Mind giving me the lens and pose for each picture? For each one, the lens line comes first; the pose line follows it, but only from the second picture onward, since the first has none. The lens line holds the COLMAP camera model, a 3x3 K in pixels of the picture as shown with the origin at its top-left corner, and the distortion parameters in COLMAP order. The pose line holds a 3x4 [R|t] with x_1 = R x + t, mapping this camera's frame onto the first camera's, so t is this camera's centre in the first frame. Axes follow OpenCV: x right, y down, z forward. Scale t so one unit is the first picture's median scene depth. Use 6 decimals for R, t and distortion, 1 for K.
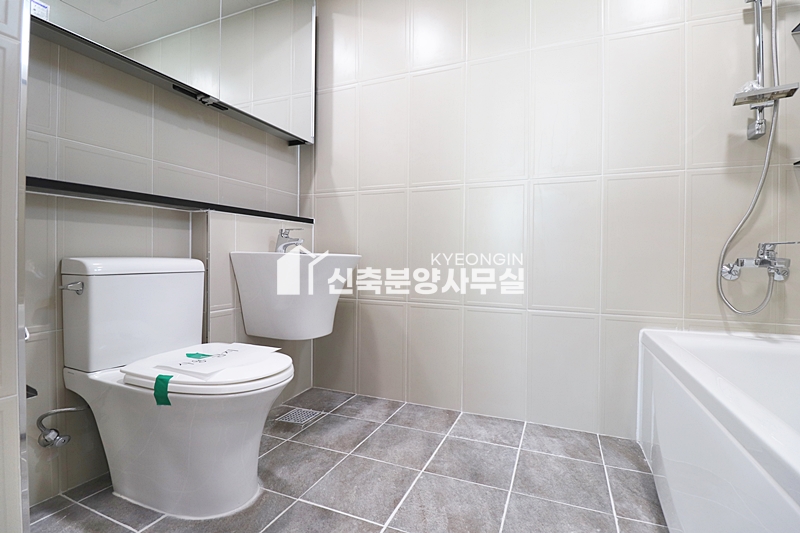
lens RADIAL K [[371.2, 0, 411.7], [0, 371.2, 253.2], [0, 0, 1]] dist [-0.010701, -0.008113]
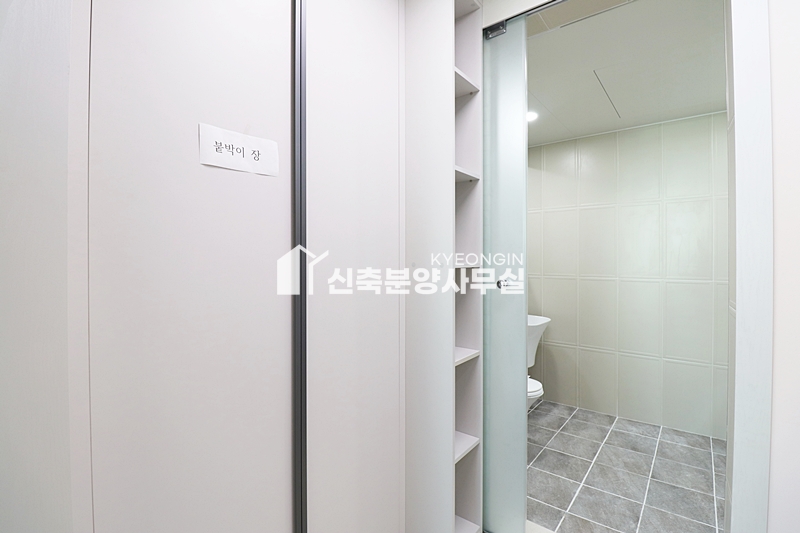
lens RADIAL K [[371.2, 0, 405.1], [0, 371.2, 257.5], [0, 0, 1]] dist [-0.010701, -0.008113]
pose [[0.959109, -0.010767, -0.282833, -0.385021], [0.012523, 0.999912, 0.004399, -0.387404], [0.282761, -0.007761, 0.959159, -1.077539]]
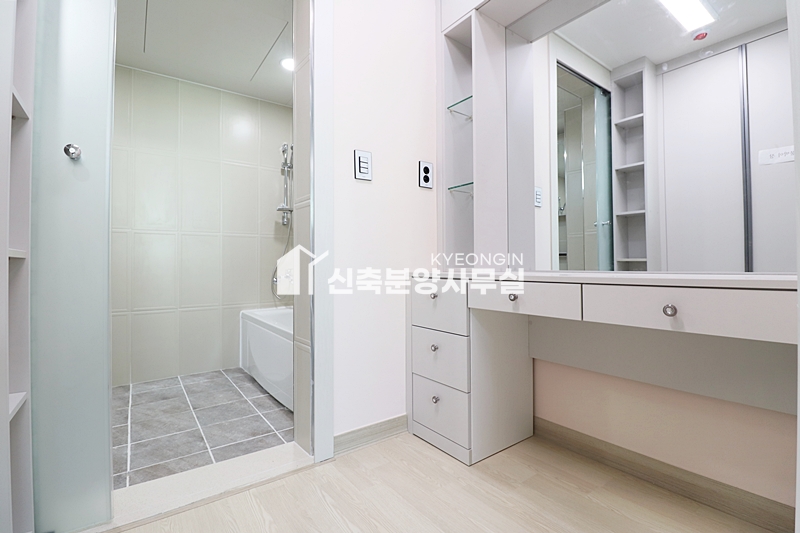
lens RADIAL K [[371.2, 0, 405.2], [0, 371.2, 261.3], [0, 0, 1]] dist [-0.010701, -0.008113]
pose [[0.517070, -0.002151, 0.855941, -0.695668], [0.016999, 0.999825, -0.007757, -0.040887], [-0.855774, 0.018561, 0.517016, -0.887154]]
